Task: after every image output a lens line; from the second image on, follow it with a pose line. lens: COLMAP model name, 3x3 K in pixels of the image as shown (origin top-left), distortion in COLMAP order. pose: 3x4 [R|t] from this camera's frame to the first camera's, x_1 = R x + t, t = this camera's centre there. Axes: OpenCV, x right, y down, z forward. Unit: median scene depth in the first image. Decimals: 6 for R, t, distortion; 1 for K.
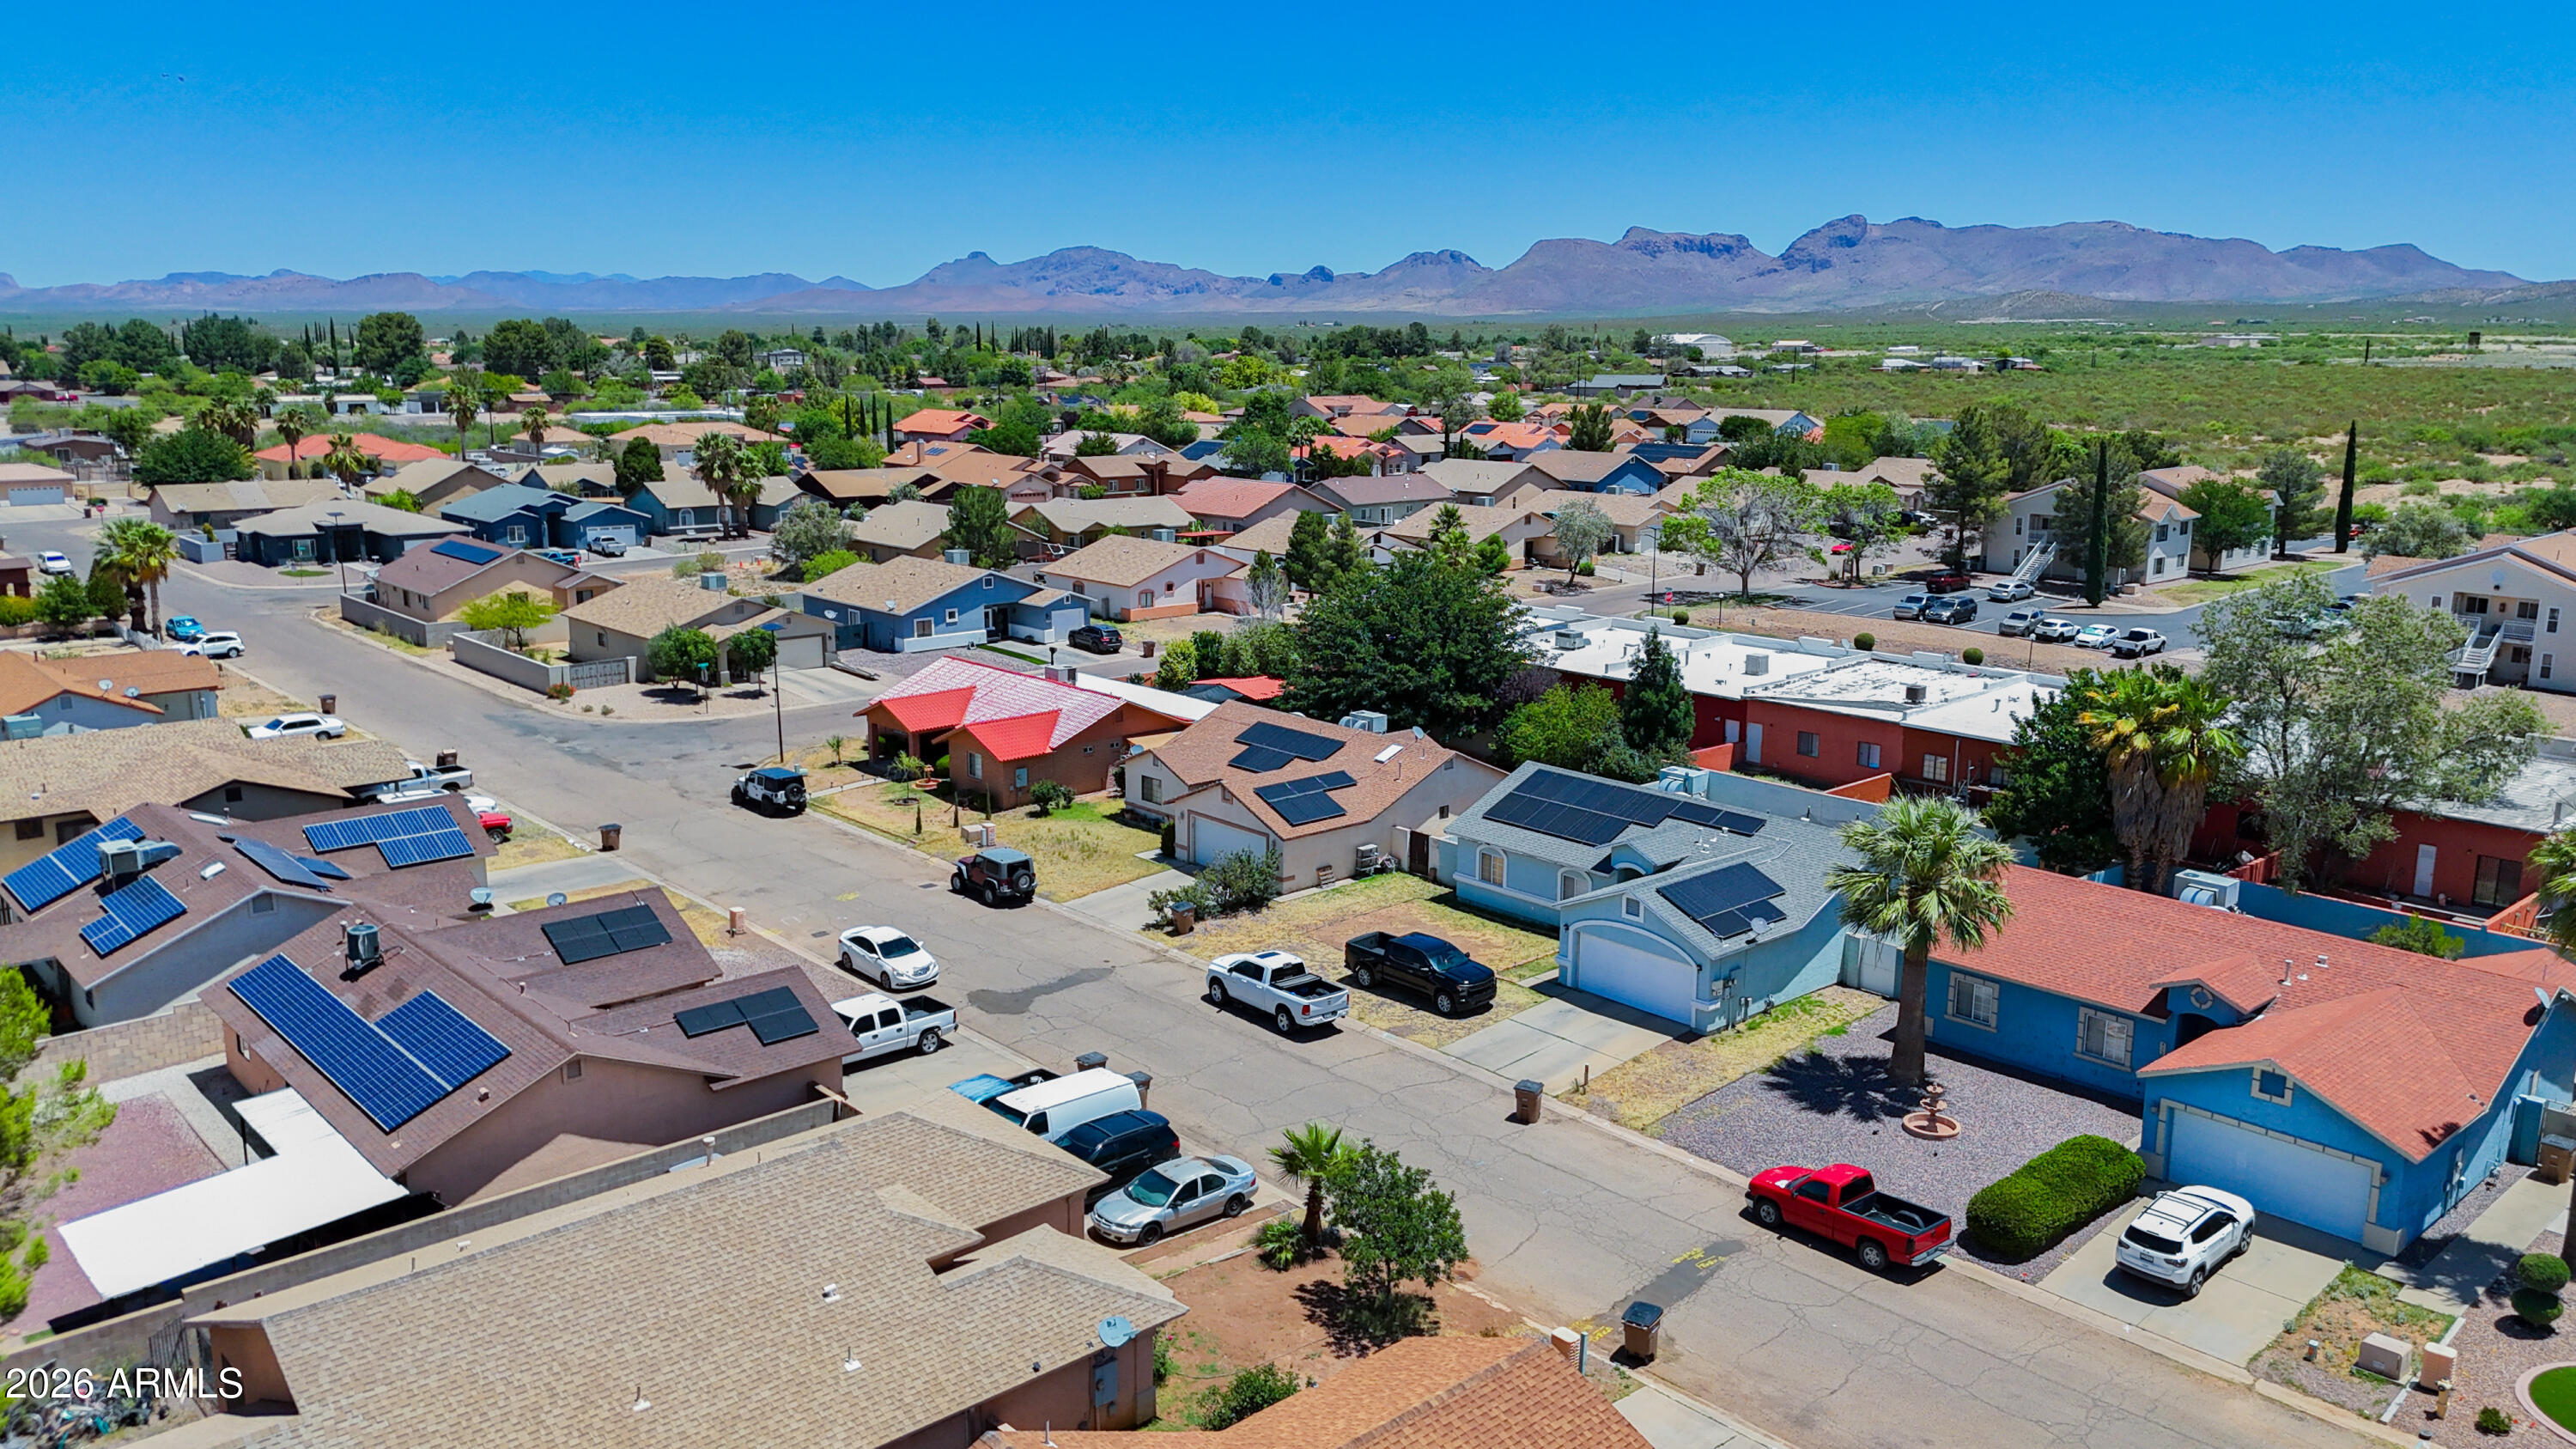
lens RADIAL K [[1891.0, 0, 1291.0], [0, 1891.0, 723.2], [0, 0, 1]] dist [0.061310, -0.063496]
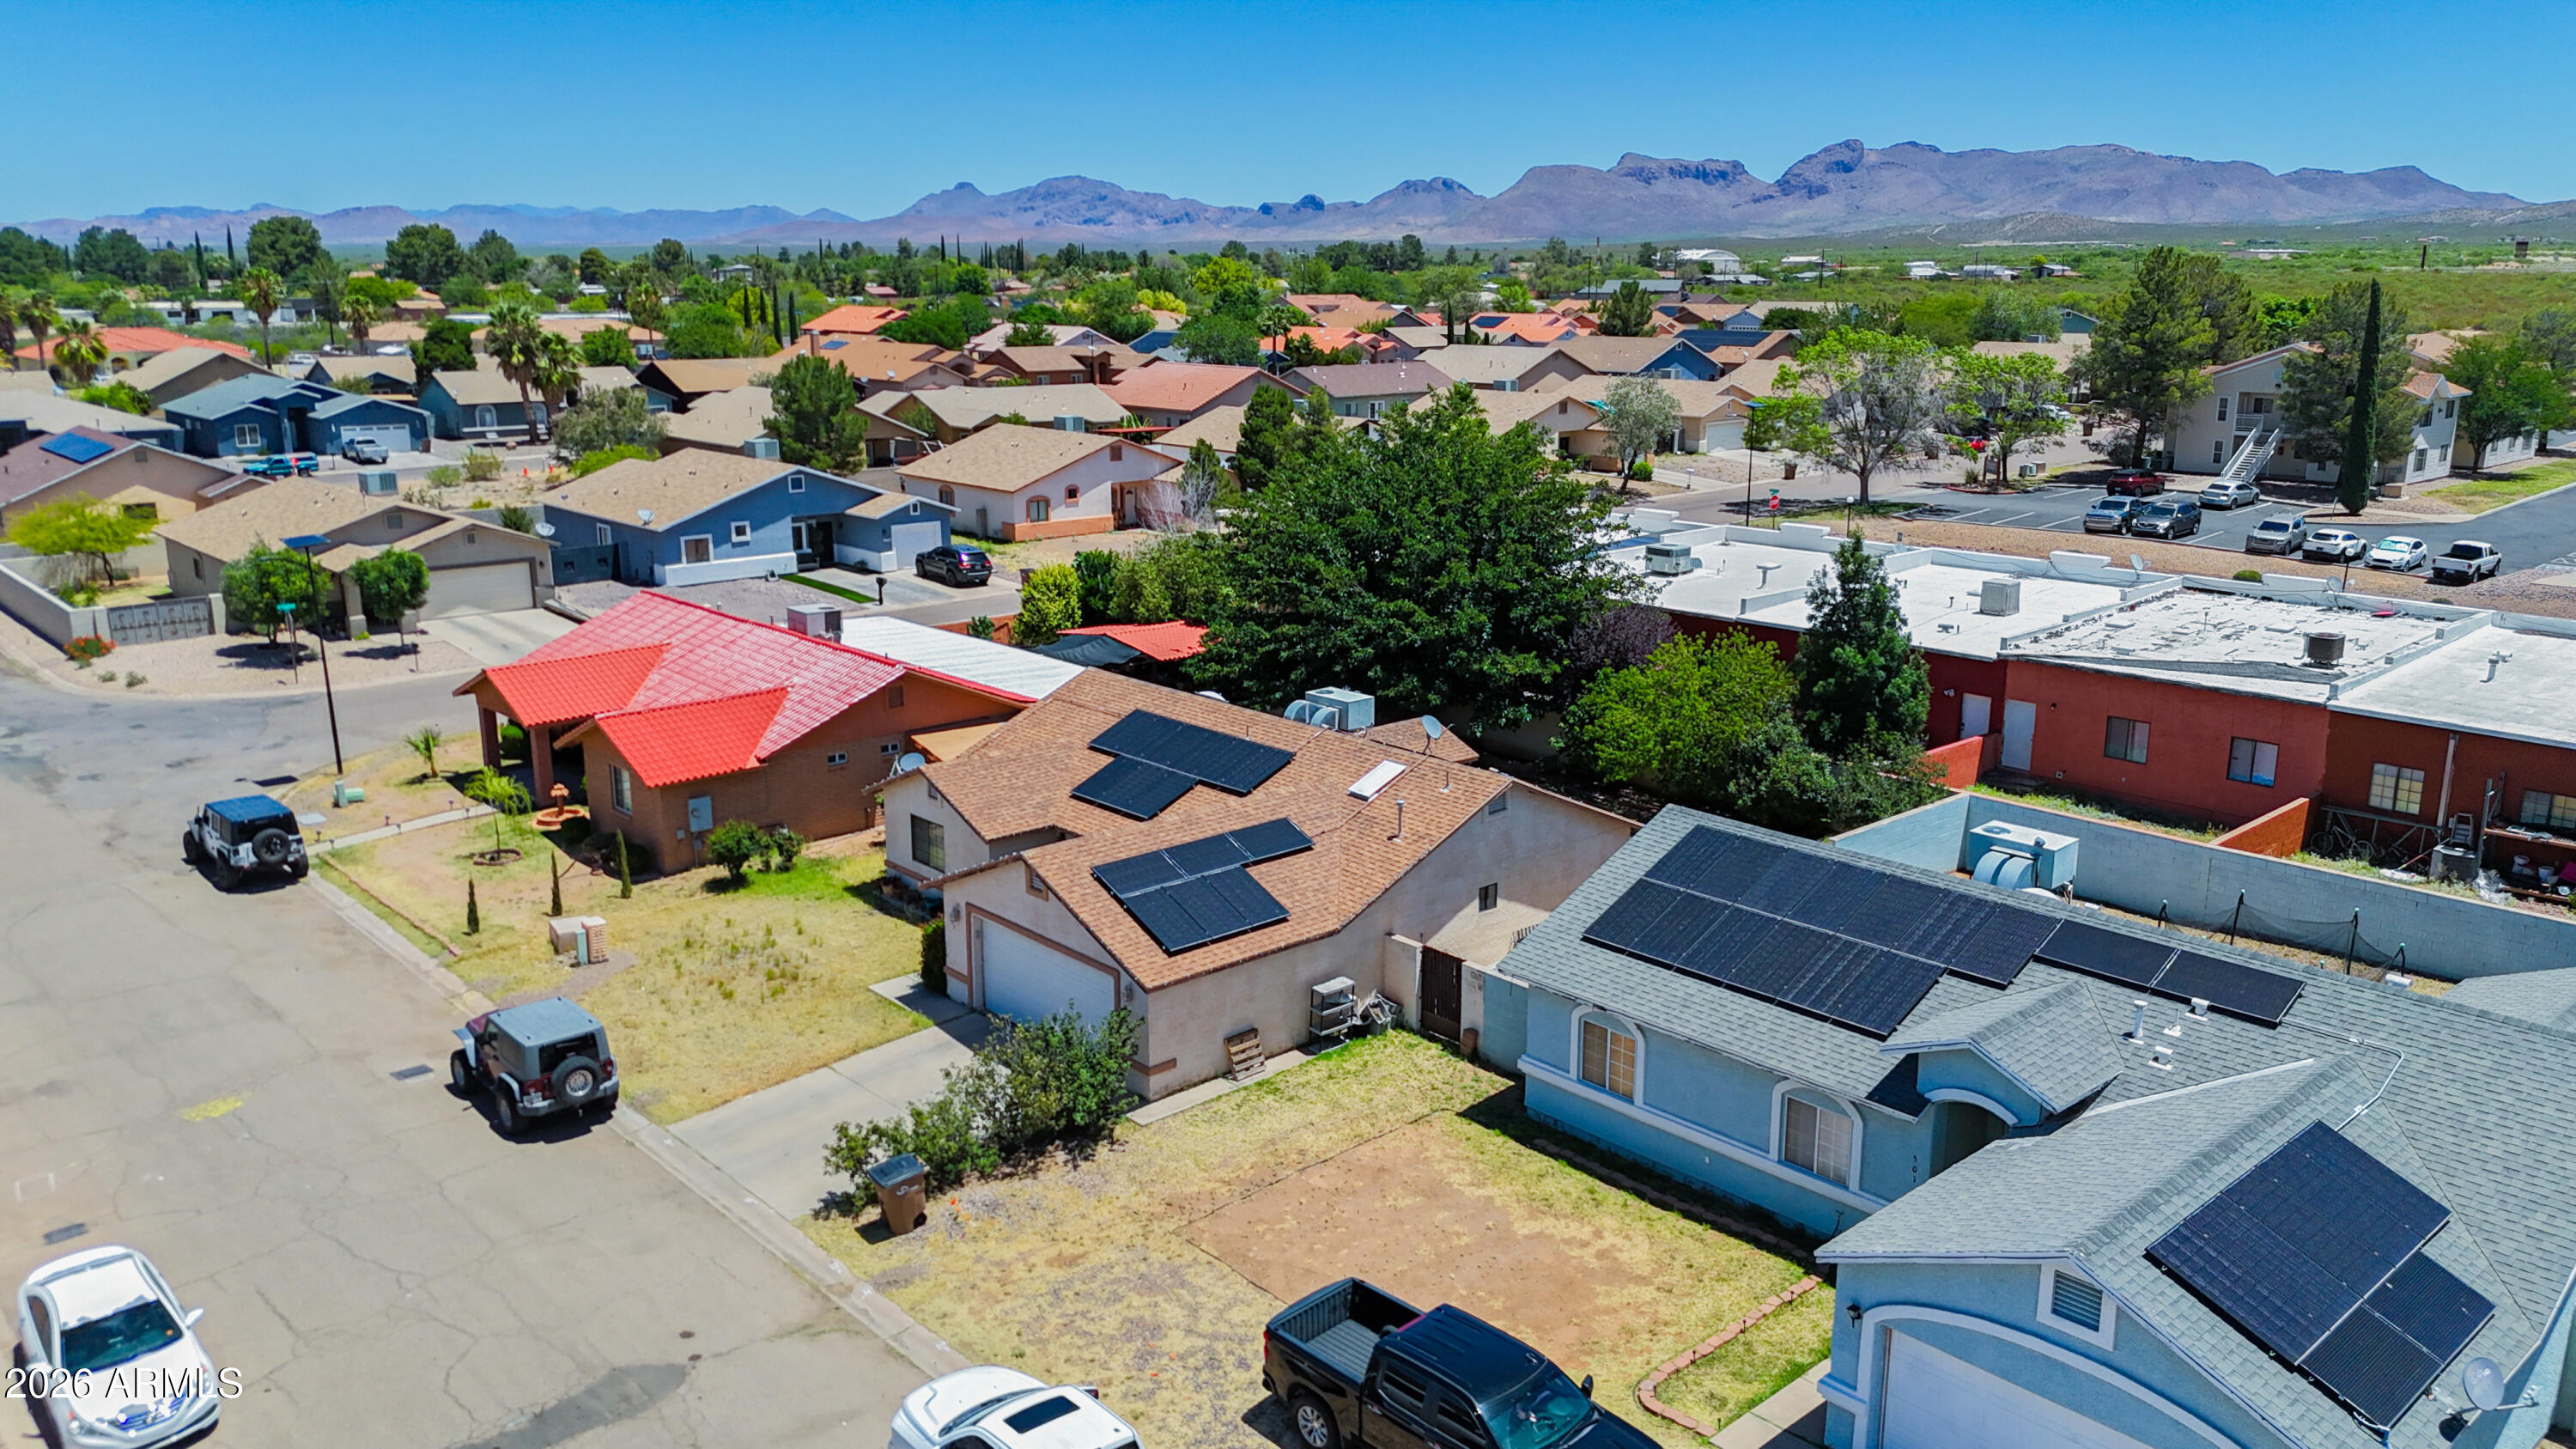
lens RADIAL K [[1891.0, 0, 1274.4], [0, 1891.0, 723.7], [0, 0, 1]] dist [0.061310, -0.063496]
pose [[0.999974, -0.005014, -0.005200, 0.020043], [0.005191, 0.999383, 0.034743, -0.012259], [0.005022, -0.034769, 0.999383, 0.368677]]
